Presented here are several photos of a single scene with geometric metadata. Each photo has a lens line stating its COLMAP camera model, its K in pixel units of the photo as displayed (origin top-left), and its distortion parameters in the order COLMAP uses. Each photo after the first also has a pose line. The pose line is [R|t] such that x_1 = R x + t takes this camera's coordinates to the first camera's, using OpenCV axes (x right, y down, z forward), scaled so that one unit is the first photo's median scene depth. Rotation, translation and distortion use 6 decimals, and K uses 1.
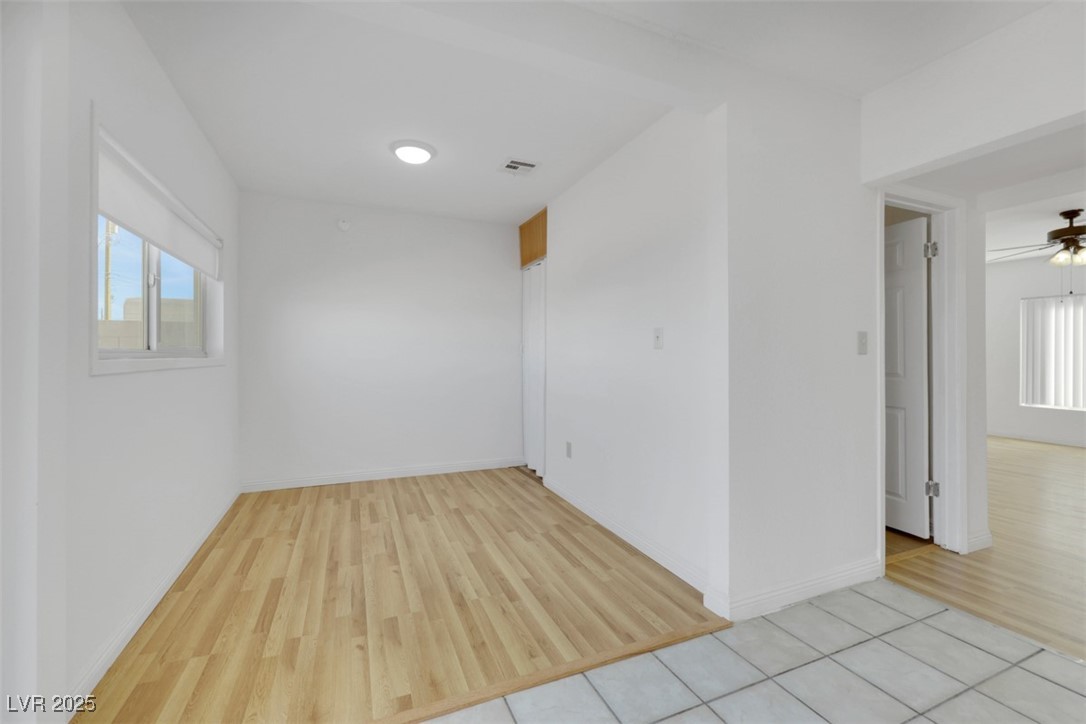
lens RADIAL K [[451.5, 0, 541.5], [0, 451.5, 355.3], [0, 0, 1]] dist [-0.002493, -0.000030]
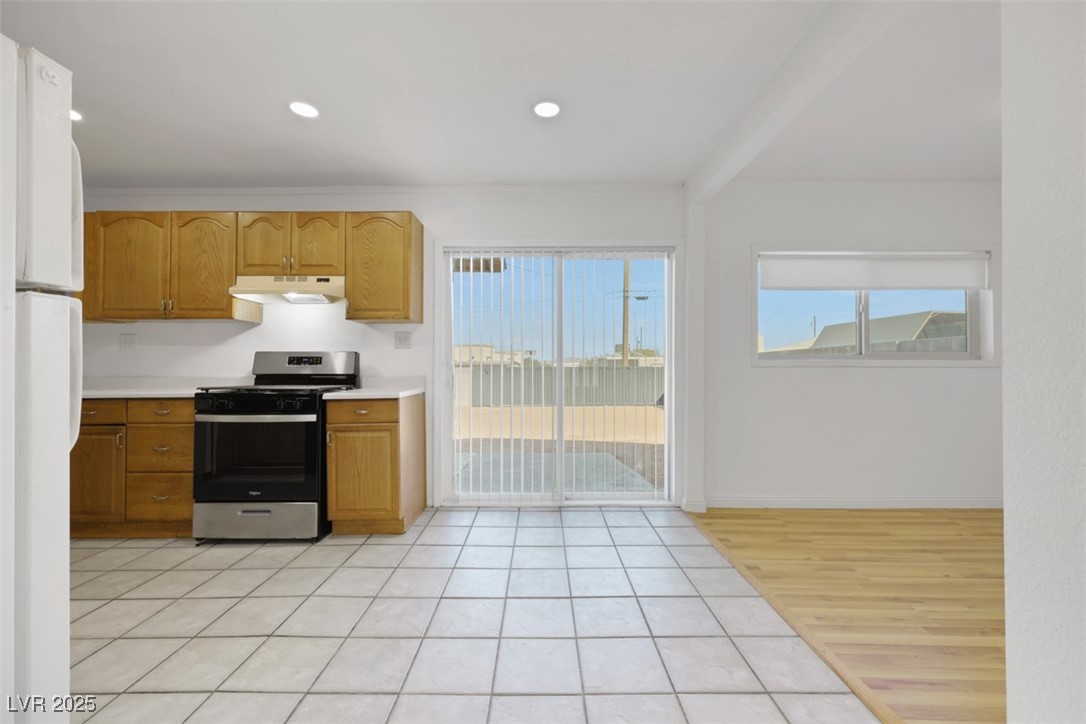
lens RADIAL K [[451.5, 0, 541.9], [0, 451.5, 361.9], [0, 0, 1]] dist [-0.002493, -0.000030]
pose [[-0.388089, -0.005321, -0.921607, 1.055533], [-0.004722, 0.999982, -0.003785, 0.026293], [0.921610, 0.002883, -0.388107, 0.652276]]
